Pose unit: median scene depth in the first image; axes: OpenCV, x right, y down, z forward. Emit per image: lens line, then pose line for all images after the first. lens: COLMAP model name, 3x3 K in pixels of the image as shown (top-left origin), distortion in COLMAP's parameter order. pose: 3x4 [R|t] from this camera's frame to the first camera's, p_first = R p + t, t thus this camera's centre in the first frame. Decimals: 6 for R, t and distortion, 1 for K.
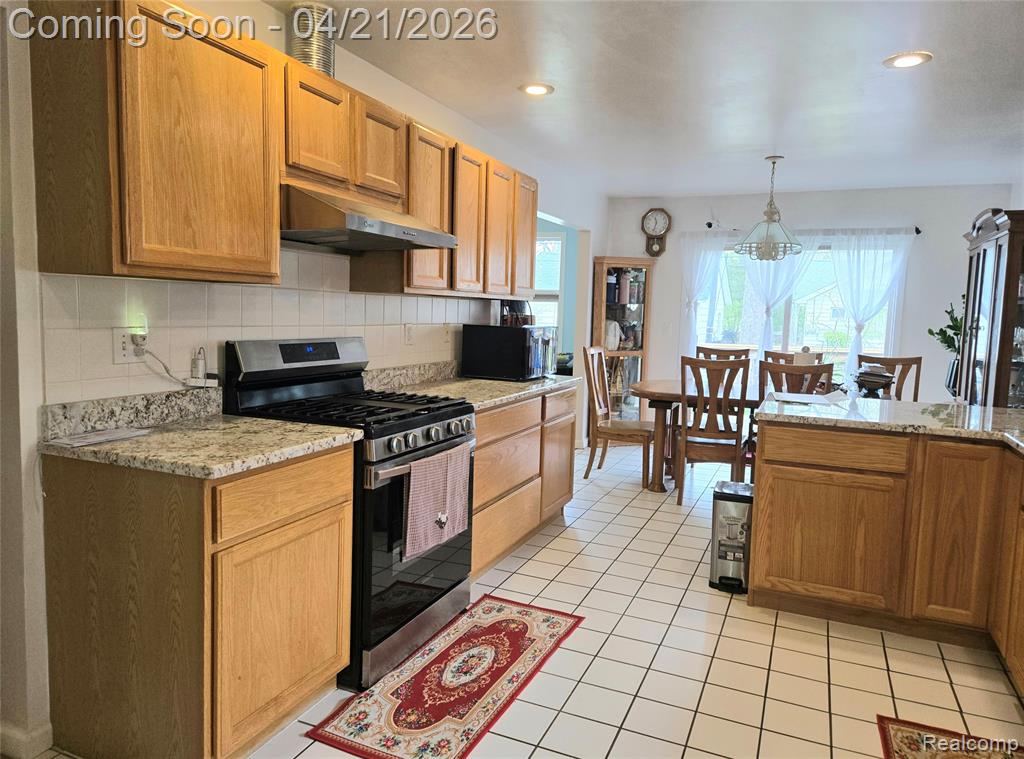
lens RADIAL K [[686.6, 0, 512.1], [0, 686.6, 375.1], [0, 0, 1]] dist [0.027622, -0.017403]
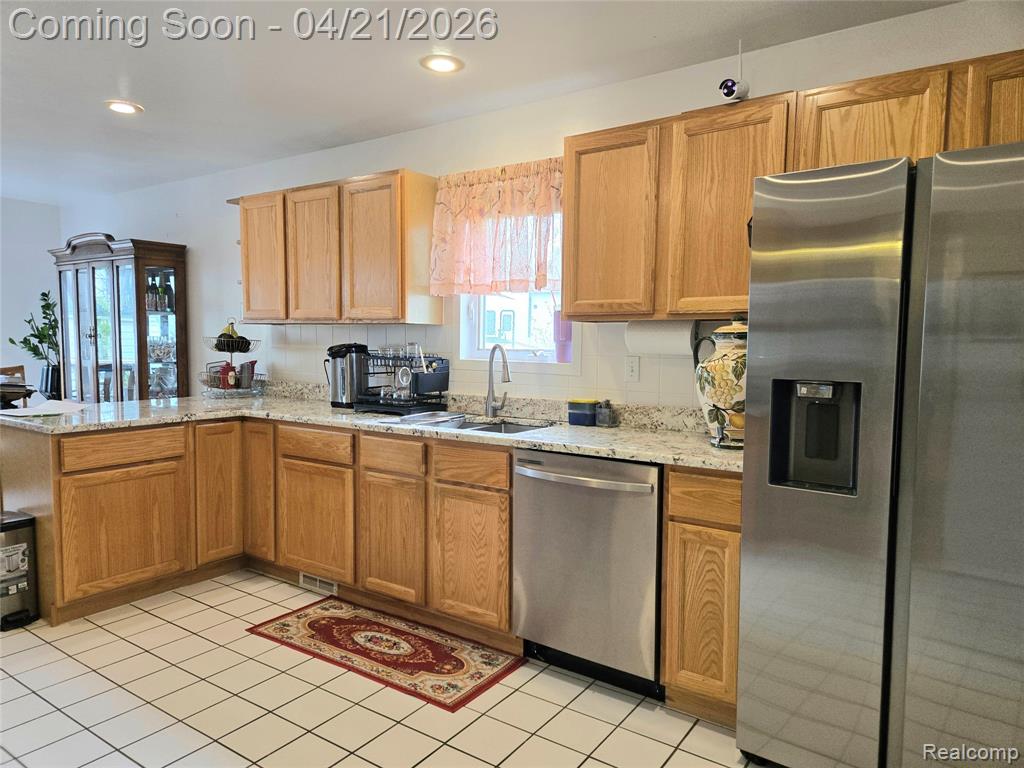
lens RADIAL K [[686.6, 0, 508.8], [0, 686.6, 384.7], [0, 0, 1]] dist [0.027622, -0.017403]
pose [[0.204310, -0.096988, 0.974090, -0.476145], [0.090844, 0.992664, 0.079783, -0.026691], [-0.974682, 0.072189, 0.211622, 0.152636]]
